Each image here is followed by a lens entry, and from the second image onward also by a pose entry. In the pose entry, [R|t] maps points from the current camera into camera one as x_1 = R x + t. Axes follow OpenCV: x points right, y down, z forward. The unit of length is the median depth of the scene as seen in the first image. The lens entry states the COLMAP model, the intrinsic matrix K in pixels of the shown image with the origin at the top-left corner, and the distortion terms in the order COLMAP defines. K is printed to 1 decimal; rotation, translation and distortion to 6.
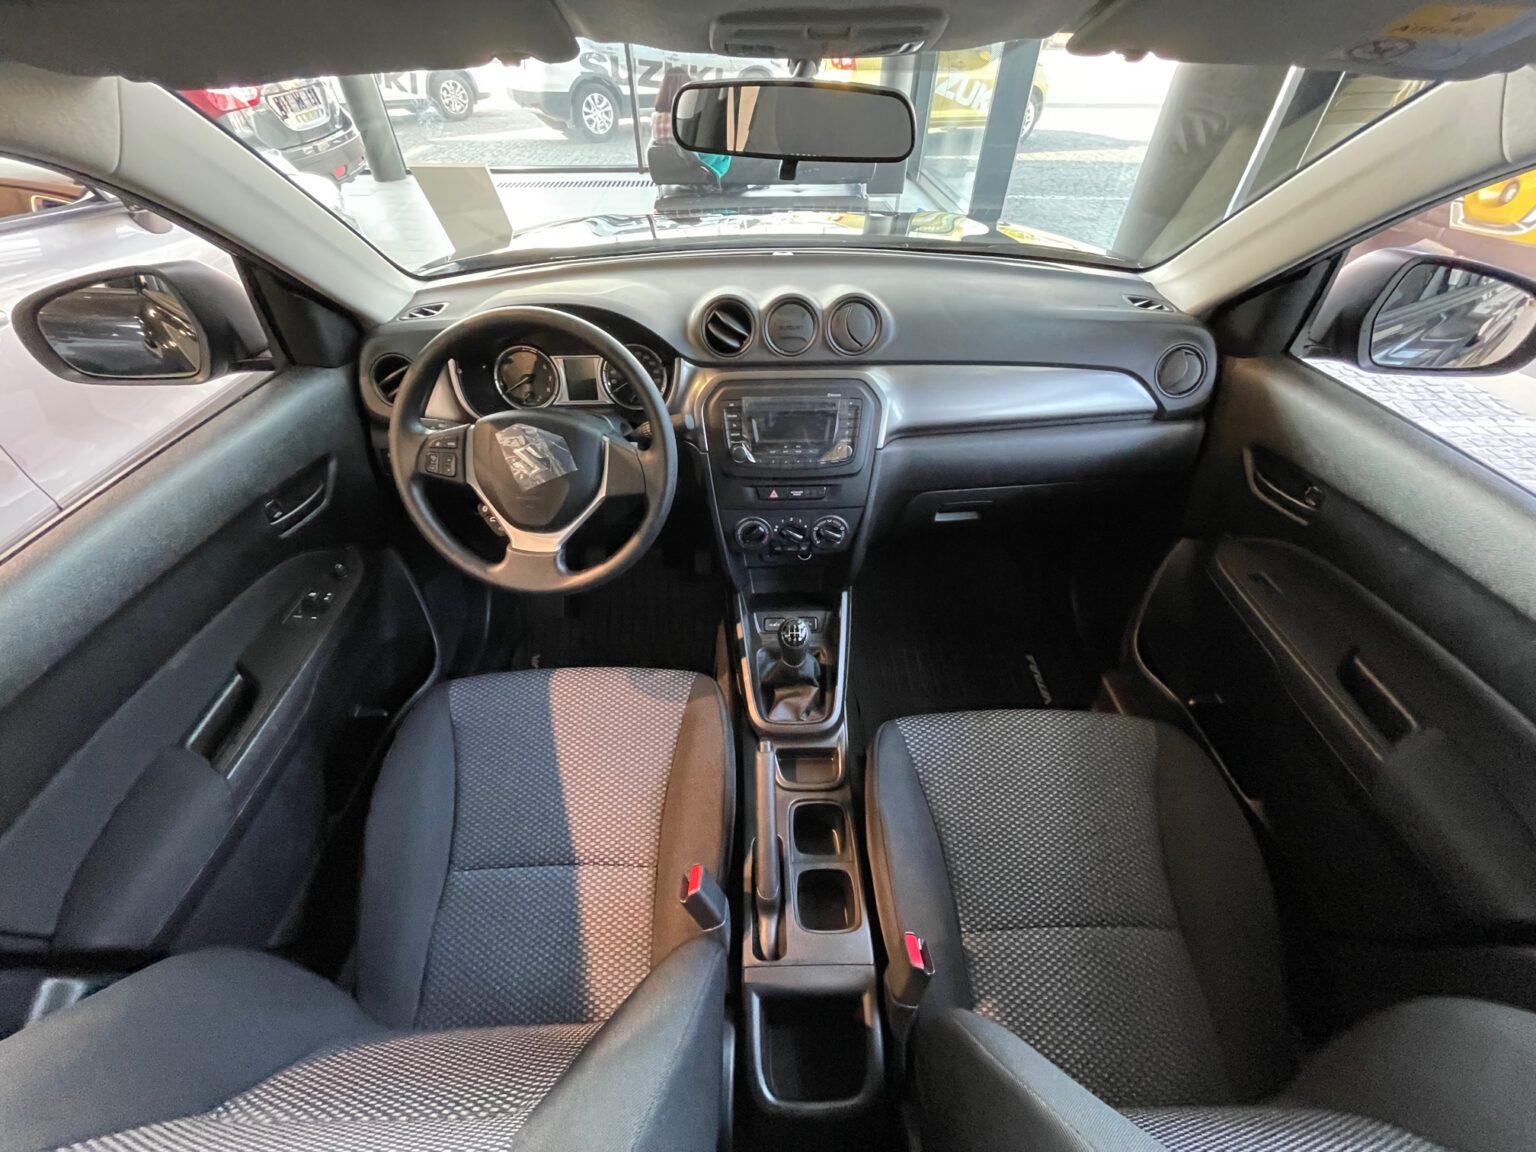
lens RADIAL K [[617.5, 0, 763.5], [0, 617.5, 571.3], [0, 0, 1]] dist [-0.008849, 0.000529]
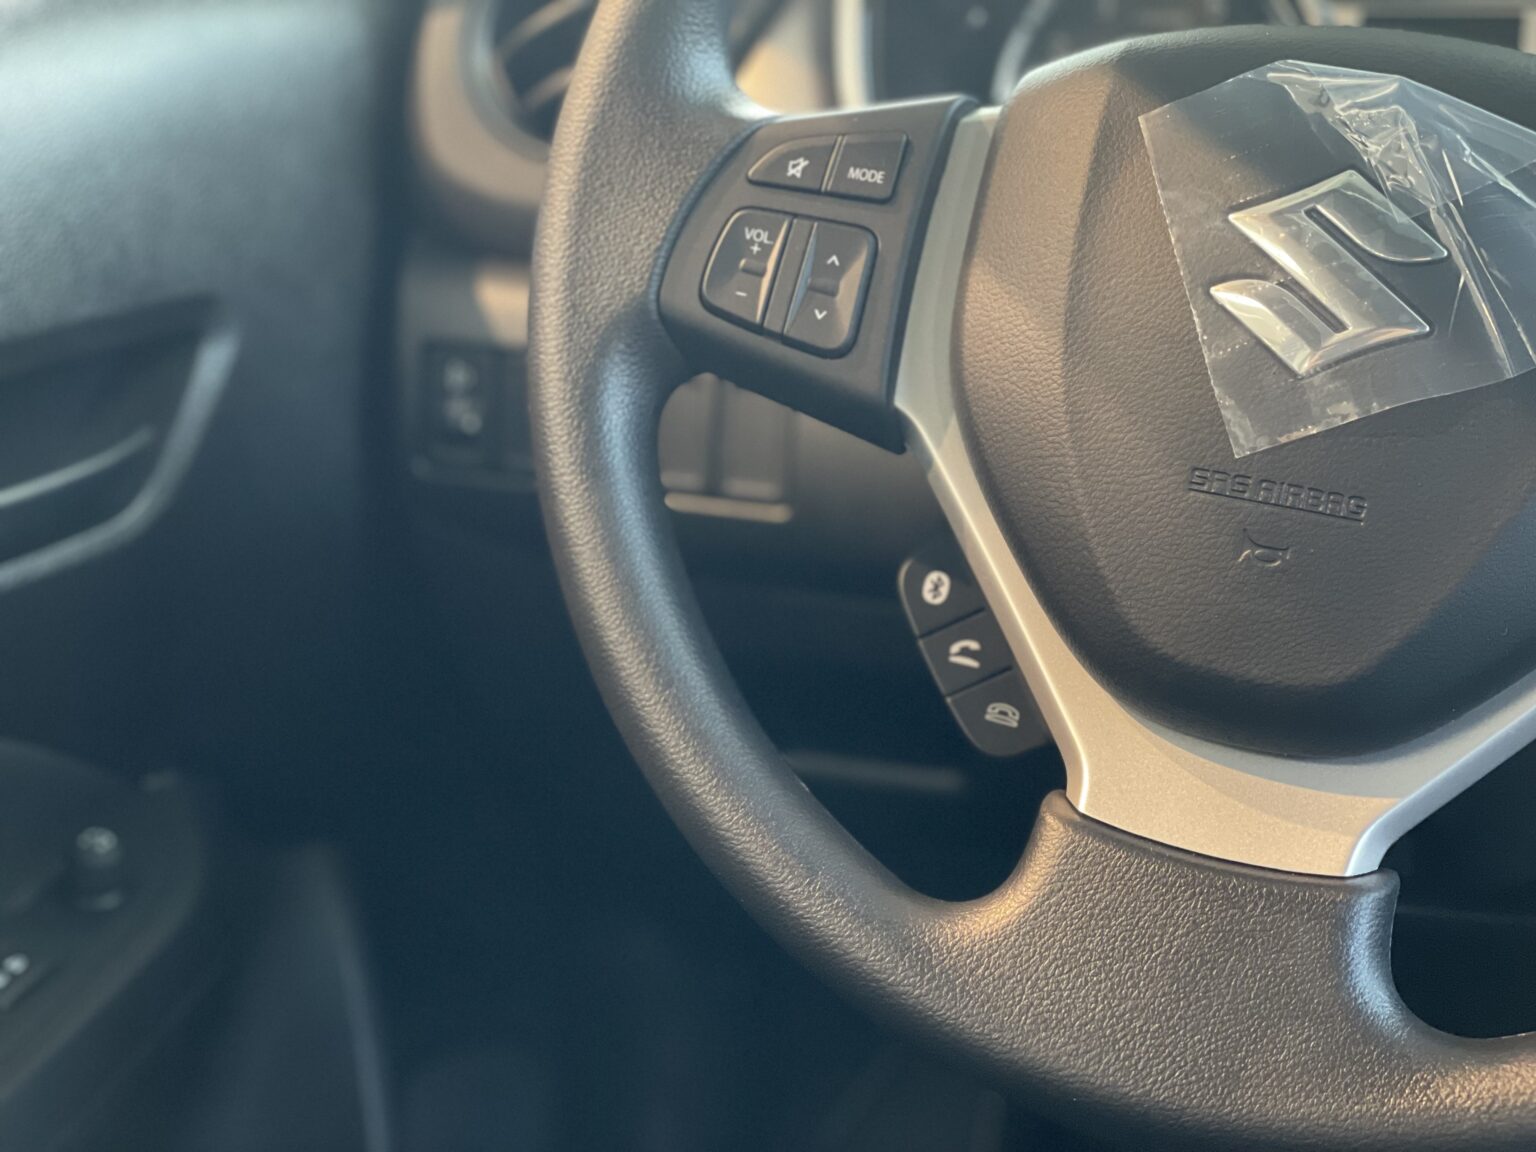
lens RADIAL K [[2353.0, 0, 762.1], [0, 2353.0, 585.7], [0, 0, 1]] dist [0.103640, 0.000000]
pose [[0.936494, 0.105025, -0.334587, -0.284873], [-0.206423, 0.936388, -0.283842, 0.097868], [0.283493, 0.334883, 0.898602, 0.406550]]
